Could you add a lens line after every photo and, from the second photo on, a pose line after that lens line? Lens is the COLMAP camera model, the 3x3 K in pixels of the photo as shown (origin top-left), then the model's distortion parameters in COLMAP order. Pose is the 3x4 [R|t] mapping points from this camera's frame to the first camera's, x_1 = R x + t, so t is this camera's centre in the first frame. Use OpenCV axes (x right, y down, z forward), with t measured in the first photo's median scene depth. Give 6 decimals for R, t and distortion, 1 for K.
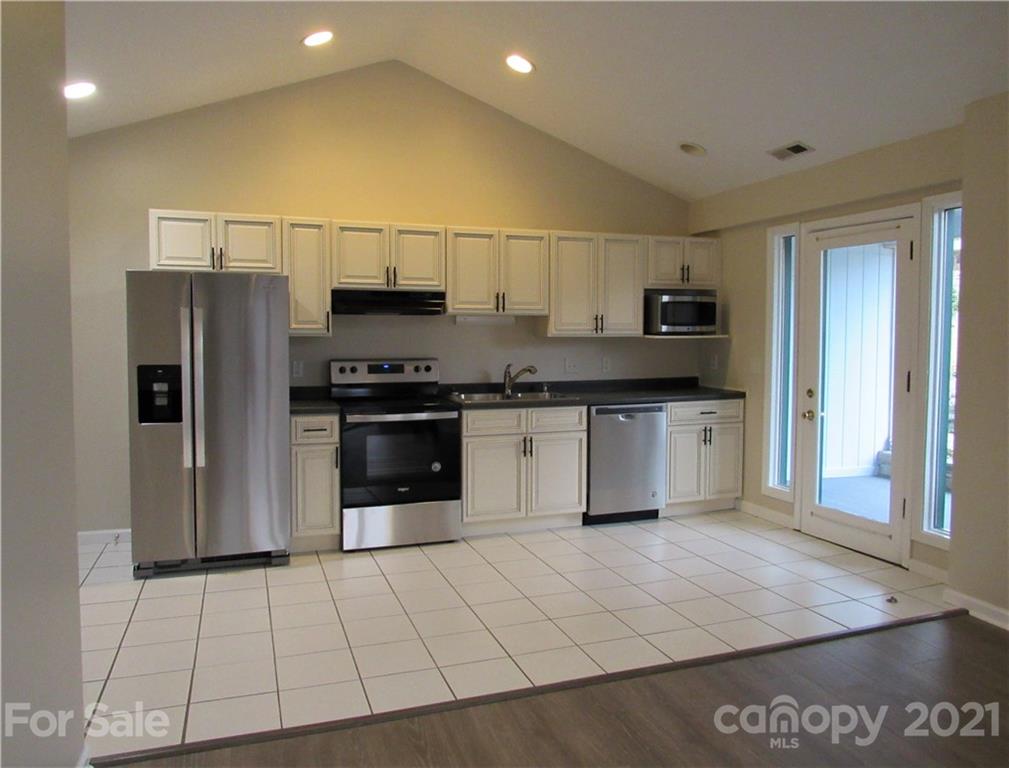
lens RADIAL K [[746.1, 0, 509.4], [0, 746.1, 365.3], [0, 0, 1]] dist [-0.004763, -0.003365]
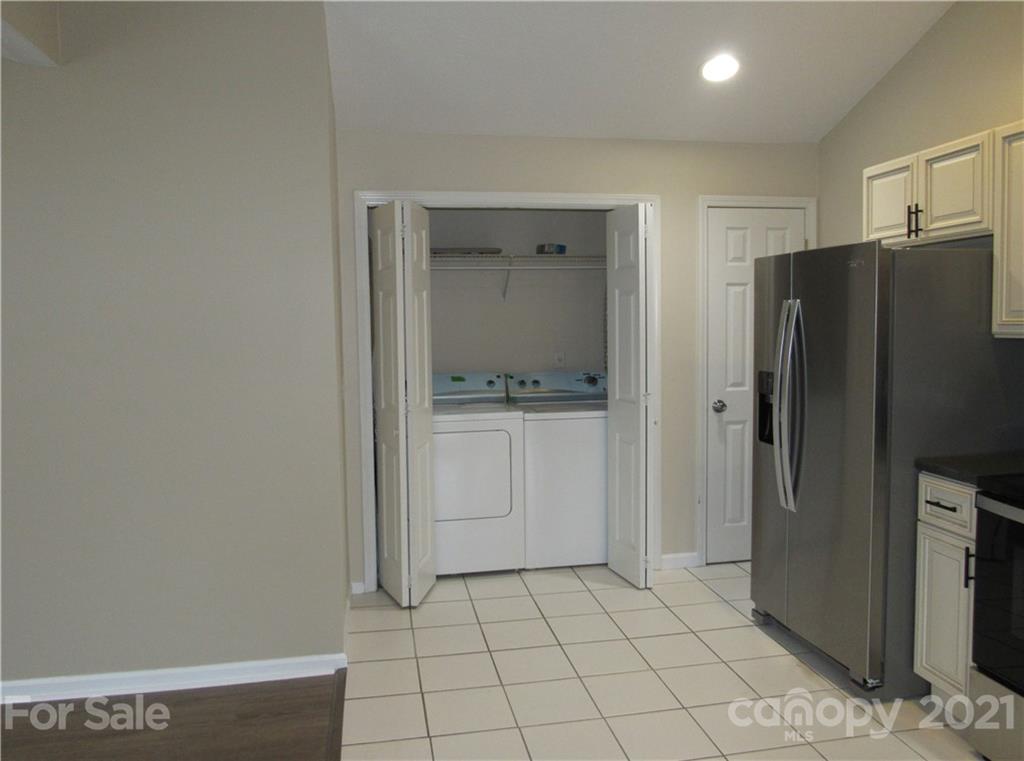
lens RADIAL K [[764.4, 0, 512.7], [0, 764.4, 360.8], [0, 0, 1]] dist [-0.002807, -0.001536]
pose [[-0.164502, 0.040260, -0.985555, 0.313440], [-0.045493, 0.997794, 0.048353, -0.031089], [0.985327, 0.052790, -0.162308, 0.686139]]
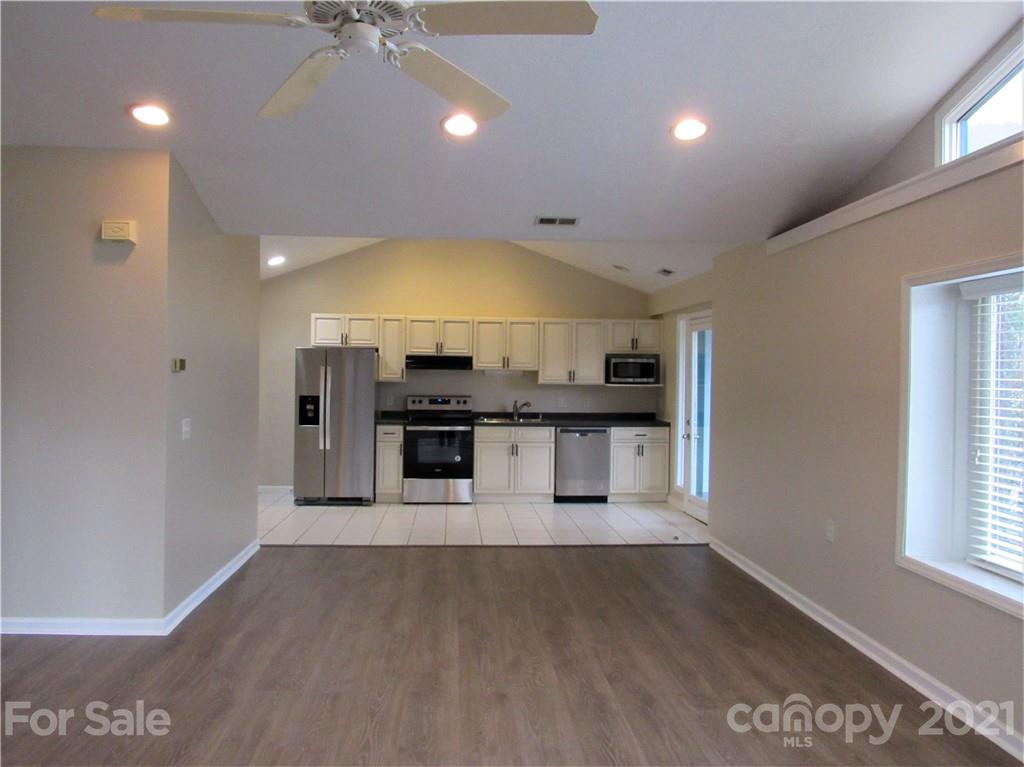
lens RADIAL K [[744.1, 0, 512.0], [0, 744.1, 383.5], [0, 0, 1]] dist [0.007135, 0.003011]
pose [[0.961361, 0.013640, -0.274953, 0.463747], [-0.023681, 0.999167, -0.033232, 0.016144], [0.274271, 0.038460, 0.960883, -0.588056]]
